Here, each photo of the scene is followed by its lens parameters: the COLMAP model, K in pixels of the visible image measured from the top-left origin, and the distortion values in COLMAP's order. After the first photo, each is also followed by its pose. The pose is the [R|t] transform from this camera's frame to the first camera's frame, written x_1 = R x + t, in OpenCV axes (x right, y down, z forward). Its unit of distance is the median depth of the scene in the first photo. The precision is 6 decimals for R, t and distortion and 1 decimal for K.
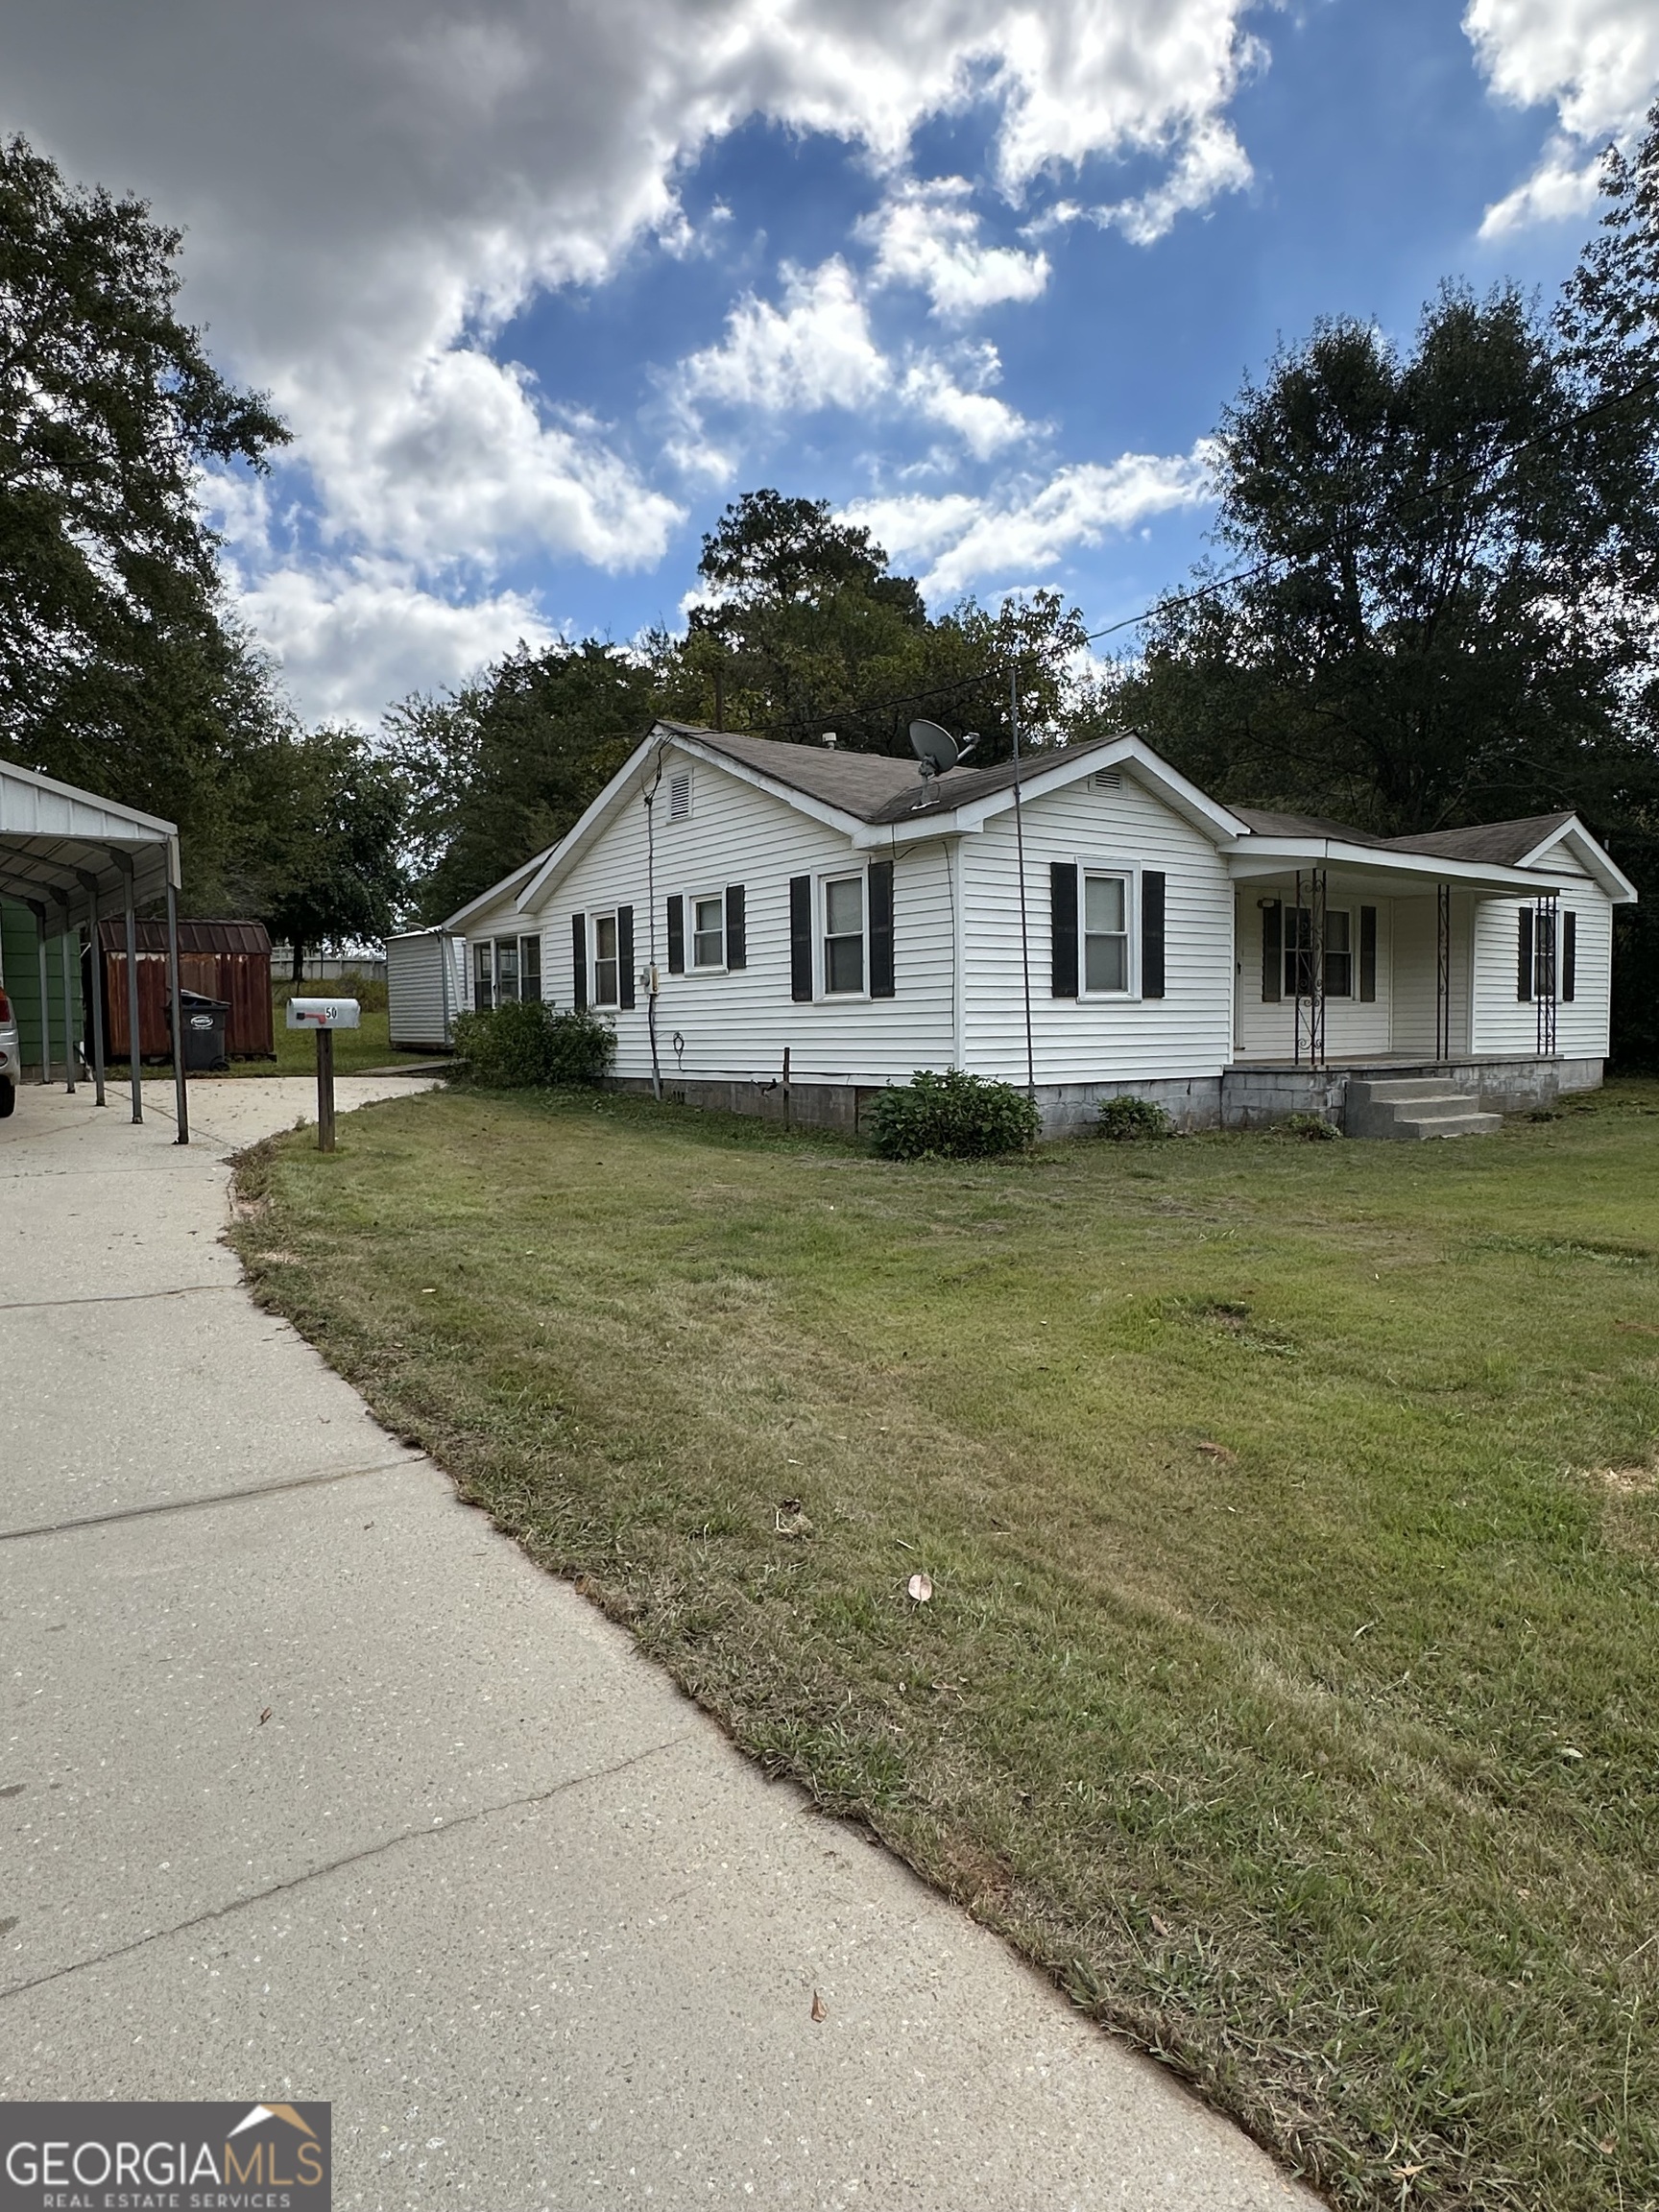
lens RADIAL K [[1346.3, 0, 829.3], [0, 1346.3, 1109.1], [0, 0, 1]] dist [0.002115, 0.000397]
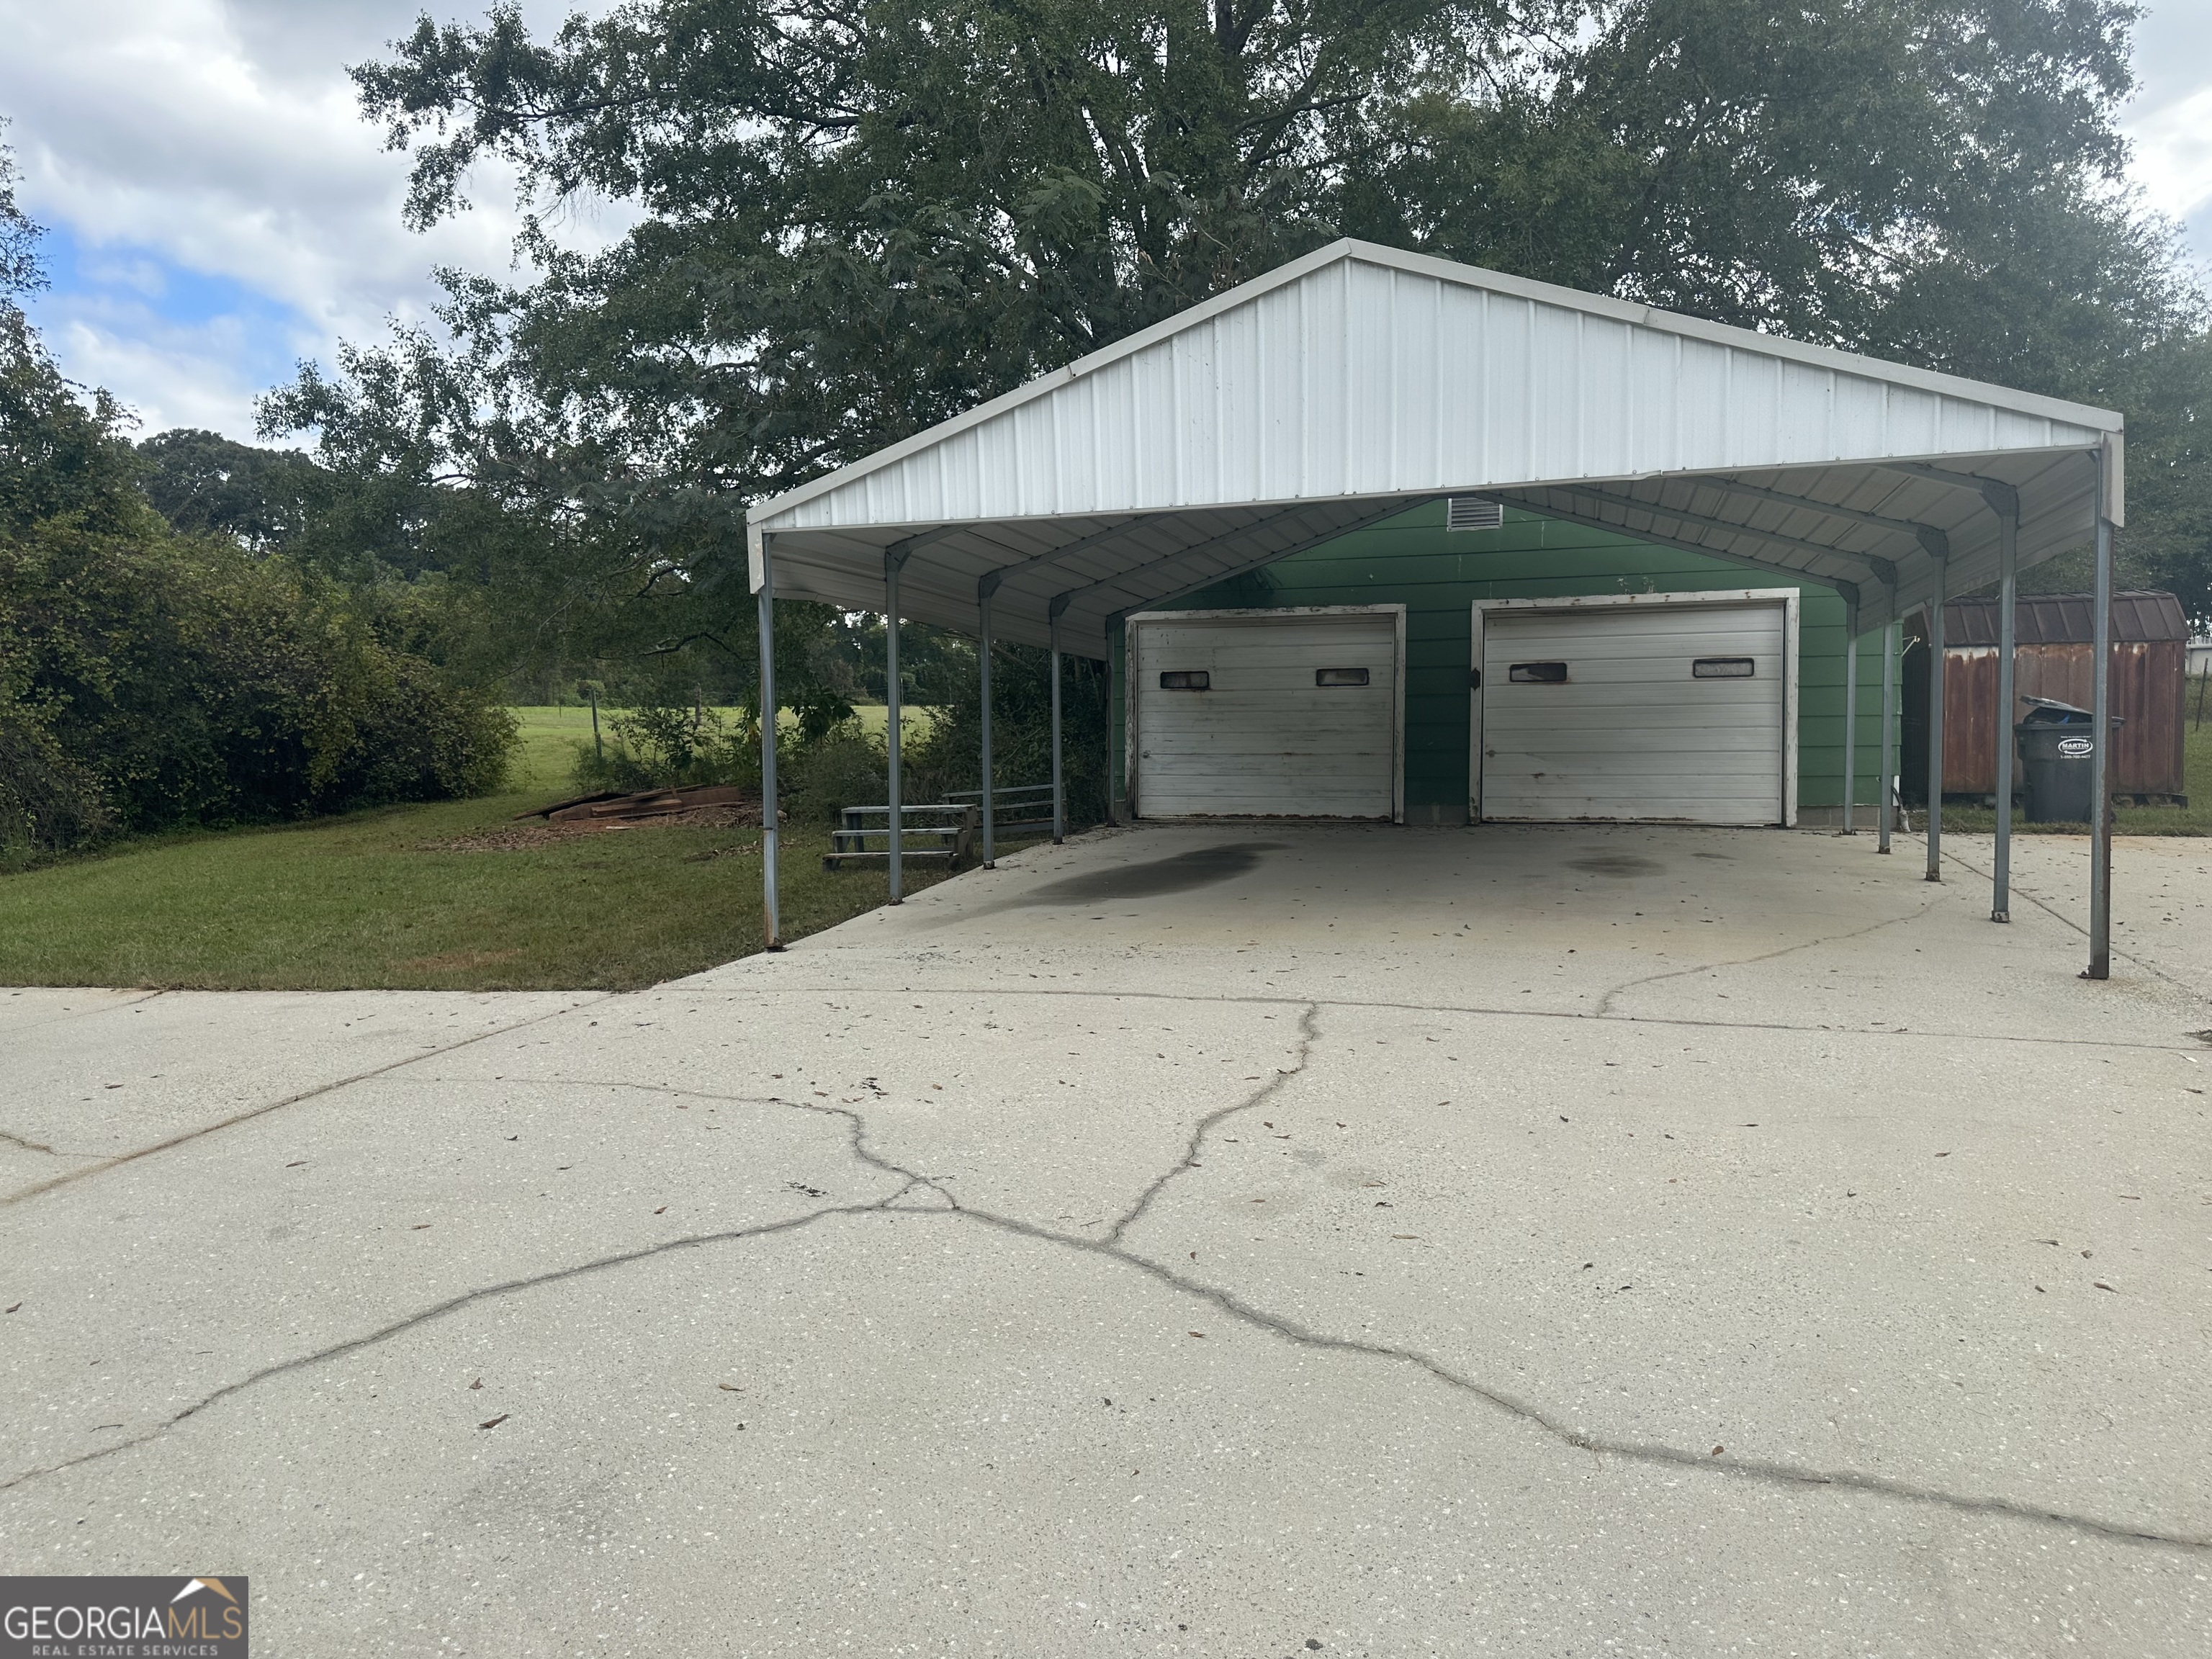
lens RADIAL K [[1541.8, 0, 1106.5], [0, 1541.8, 830.8], [0, 0, 1]] dist [-0.006466, -0.001024]
pose [[0.575158, 0.048919, -0.816578, -0.462867], [-0.047880, 0.998512, 0.026094, -0.077978], [0.816640, 0.024089, 0.576645, 0.678356]]
